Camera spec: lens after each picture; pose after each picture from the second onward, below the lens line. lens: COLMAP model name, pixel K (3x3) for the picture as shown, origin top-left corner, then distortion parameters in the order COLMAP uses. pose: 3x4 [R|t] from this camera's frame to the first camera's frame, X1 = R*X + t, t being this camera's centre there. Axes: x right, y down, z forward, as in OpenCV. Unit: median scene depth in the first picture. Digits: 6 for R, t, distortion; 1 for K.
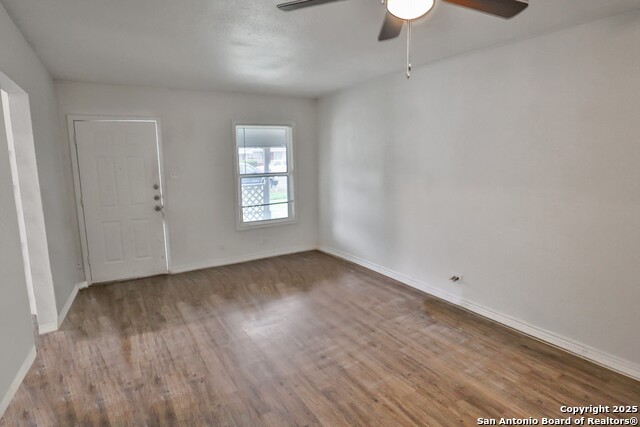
lens RADIAL K [[357.7, 0, 323.4], [0, 357.7, 212.3], [0, 0, 1]] dist [-0.072768, 0.043914]
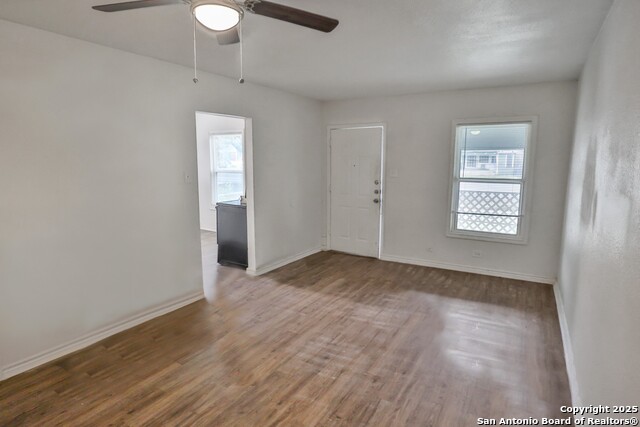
lens RADIAL K [[357.7, 0, 323.4], [0, 357.7, 212.3], [0, 0, 1]] dist [-0.072768, 0.043914]
pose [[0.468950, 0.146892, -0.870924, 0.699014], [-0.150055, 0.984988, 0.085333, -0.071211], [0.870385, 0.090669, 0.483952, 0.405483]]
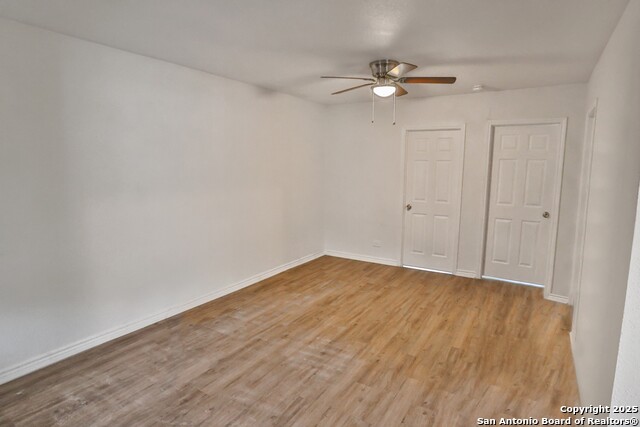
lens RADIAL K [[357.7, 0, 323.4], [0, 357.7, 212.3], [0, 0, 1]] dist [-0.072768, 0.043914]
pose [[-0.454136, -0.107856, 0.884380, -0.758075], [0.138526, 0.972025, 0.189679, -0.166411], [-0.880097, 0.208650, -0.426490, 1.172910]]
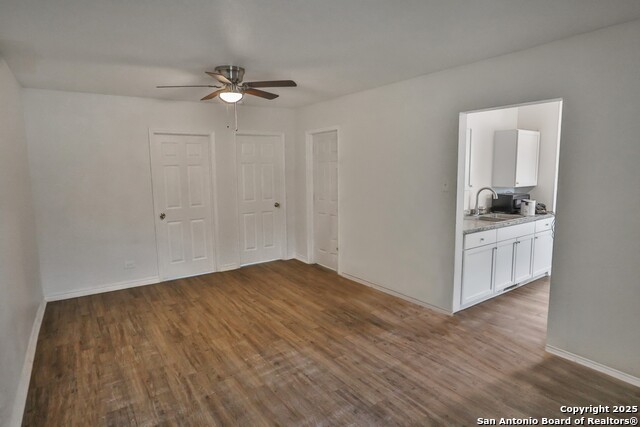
lens RADIAL K [[357.7, 0, 323.4], [0, 357.7, 212.3], [0, 0, 1]] dist [-0.072768, 0.043914]
pose [[-0.997709, 0.031476, -0.059876, -0.075068], [0.013458, 0.959814, 0.280314, -0.252031], [0.066293, 0.278866, -0.958039, 1.607776]]
